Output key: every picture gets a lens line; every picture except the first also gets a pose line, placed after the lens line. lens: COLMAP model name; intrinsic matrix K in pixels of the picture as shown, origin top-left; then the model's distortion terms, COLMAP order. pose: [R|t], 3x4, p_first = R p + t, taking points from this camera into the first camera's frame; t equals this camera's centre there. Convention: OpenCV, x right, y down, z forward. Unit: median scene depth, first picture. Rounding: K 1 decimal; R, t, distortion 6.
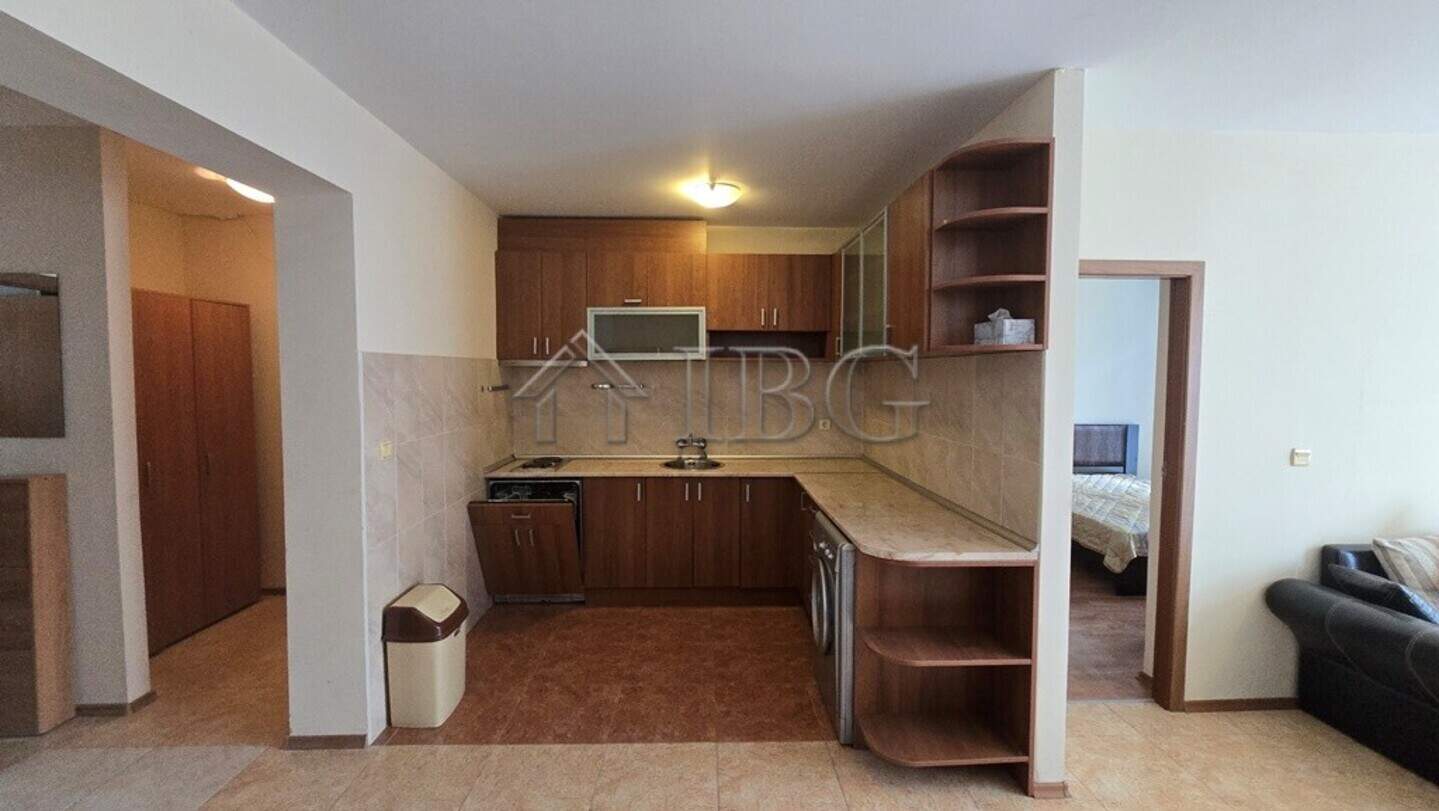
lens RADIAL K [[591.8, 0, 719.5], [0, 591.8, 405.5], [0, 0, 1]] dist [-0.002166, -0.000404]
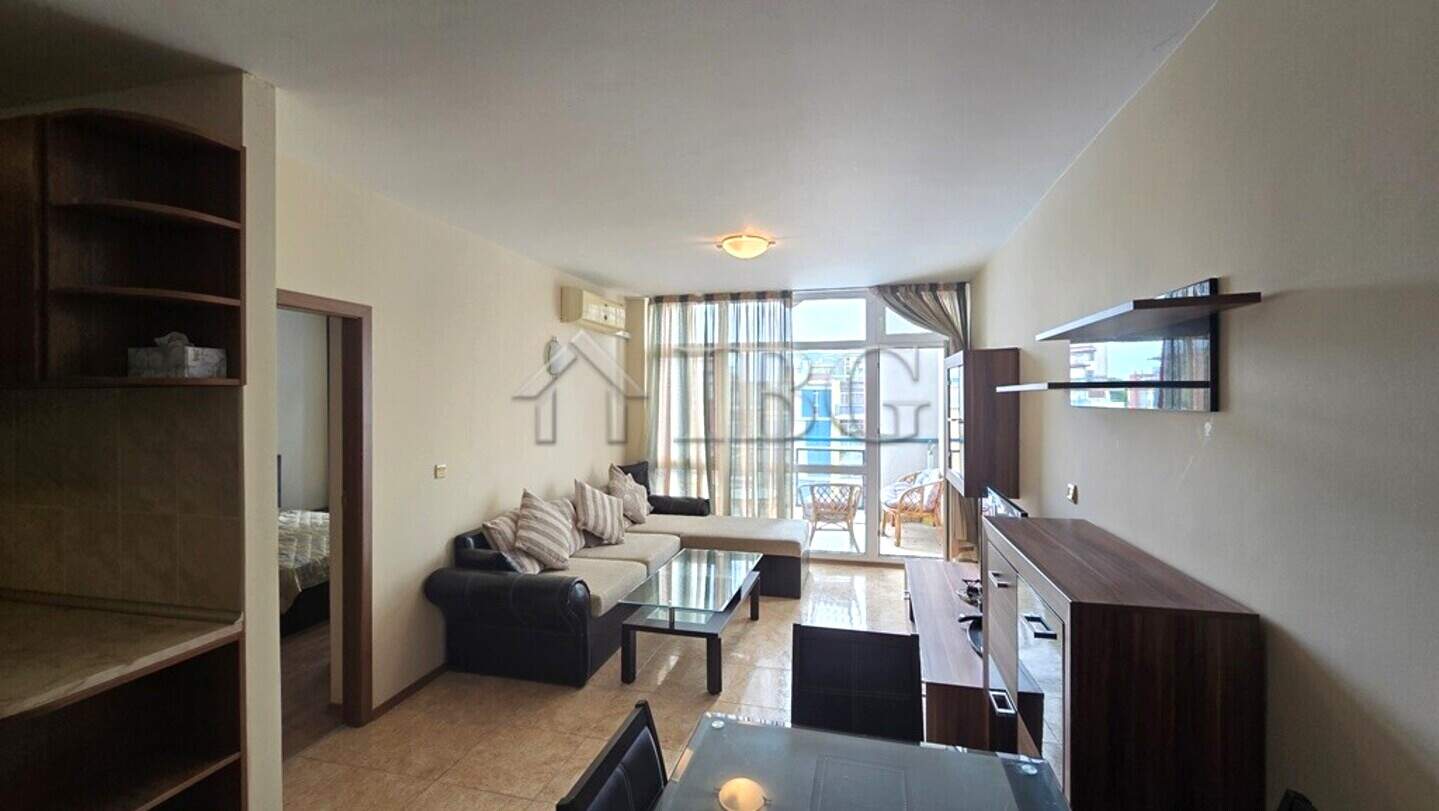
lens RADIAL K [[591.8, 0, 719.5], [0, 591.8, 405.5], [0, 0, 1]] dist [-0.002166, -0.000404]
pose [[0.275384, -0.016846, 0.961187, -0.080093], [0.058535, 0.998285, 0.000725, -0.021819], [-0.959551, 0.056064, 0.275898, 0.081047]]
